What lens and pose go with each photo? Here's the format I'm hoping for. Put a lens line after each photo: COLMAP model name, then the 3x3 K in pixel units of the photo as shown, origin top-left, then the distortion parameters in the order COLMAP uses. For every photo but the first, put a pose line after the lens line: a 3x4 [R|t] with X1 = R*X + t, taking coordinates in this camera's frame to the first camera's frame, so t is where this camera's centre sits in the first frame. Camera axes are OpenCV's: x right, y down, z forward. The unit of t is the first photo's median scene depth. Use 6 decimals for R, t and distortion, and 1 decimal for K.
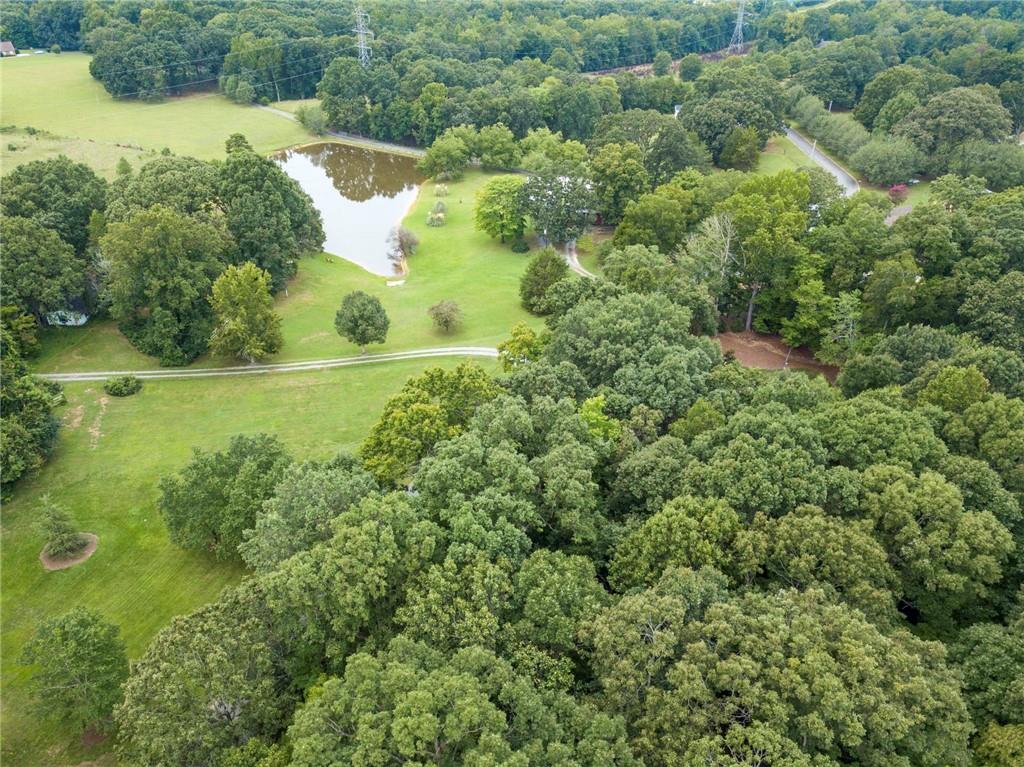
lens RADIAL K [[788.9, 0, 509.4], [0, 788.9, 380.8], [0, 0, 1]] dist [0.006708, 0.002266]
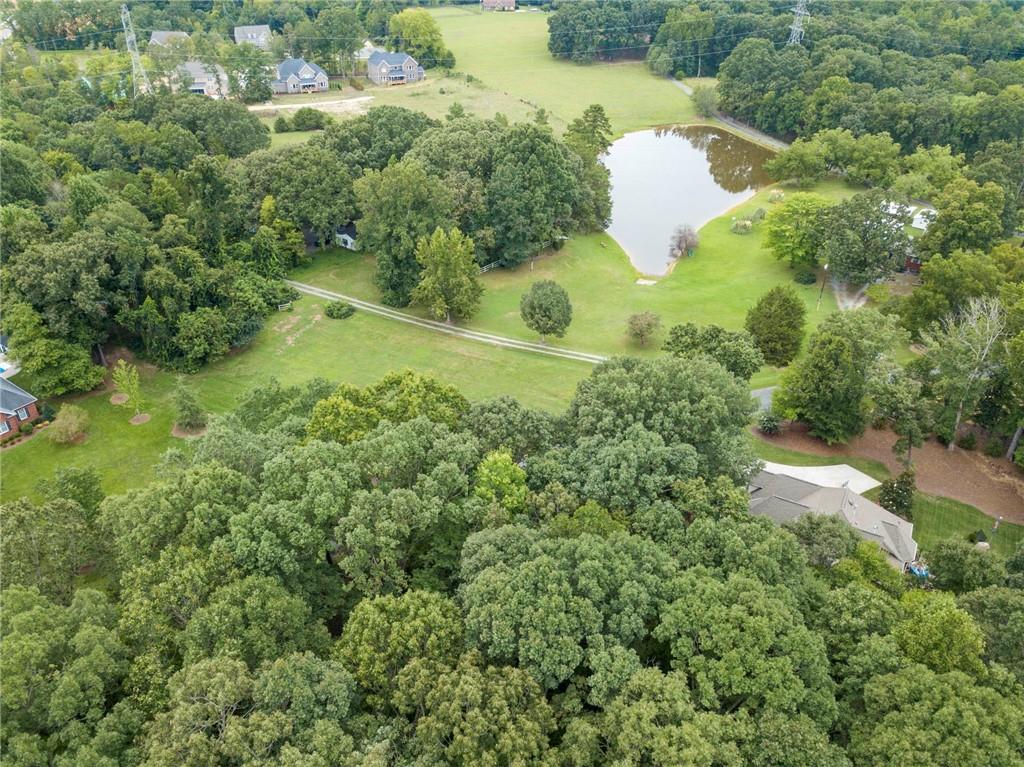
lens RADIAL K [[788.9, 0, 503.3], [0, 788.9, 383.0], [0, 0, 1]] dist [0.006708, 0.002266]
pose [[0.814320, 0.307113, -0.492508, 0.217539], [-0.289884, 0.950332, 0.113299, -0.065929], [0.502842, 0.050508, 0.862902, 0.099311]]
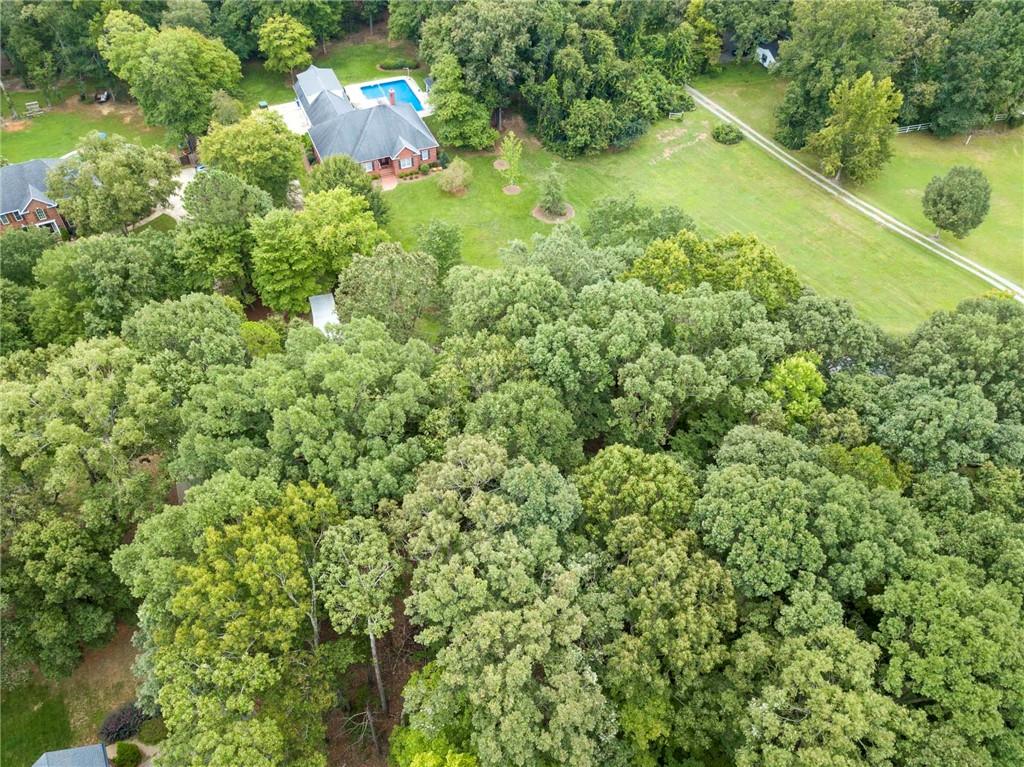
lens RADIAL K [[788.9, 0, 498.5], [0, 788.9, 382.1], [0, 0, 1]] dist [0.006708, 0.002266]
pose [[0.384904, 0.672507, -0.632126, 0.223677], [-0.468865, 0.732409, 0.493703, -0.095788], [0.794993, 0.106354, 0.597222, 0.096674]]
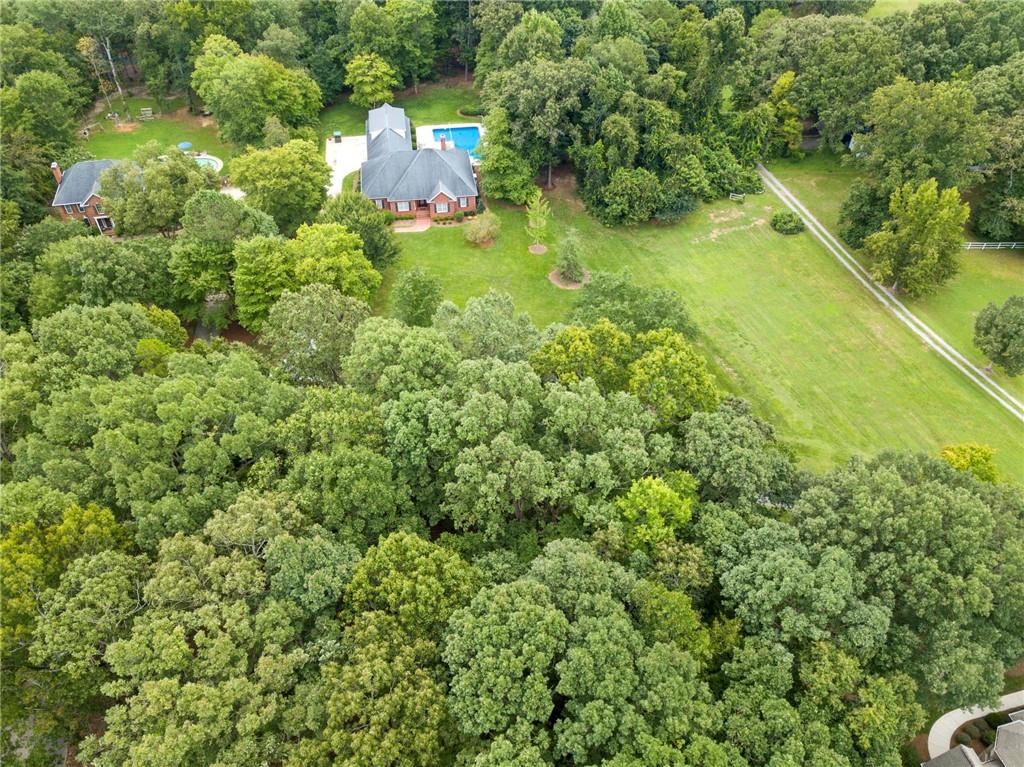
lens RADIAL K [[788.9, 0, 499.4], [0, 788.9, 381.0], [0, 0, 1]] dist [0.006708, 0.002266]
pose [[0.141550, 0.685207, -0.714461, 0.237723], [-0.503555, 0.671216, 0.543968, -0.162338], [0.852289, 0.282772, 0.440050, 0.209590]]
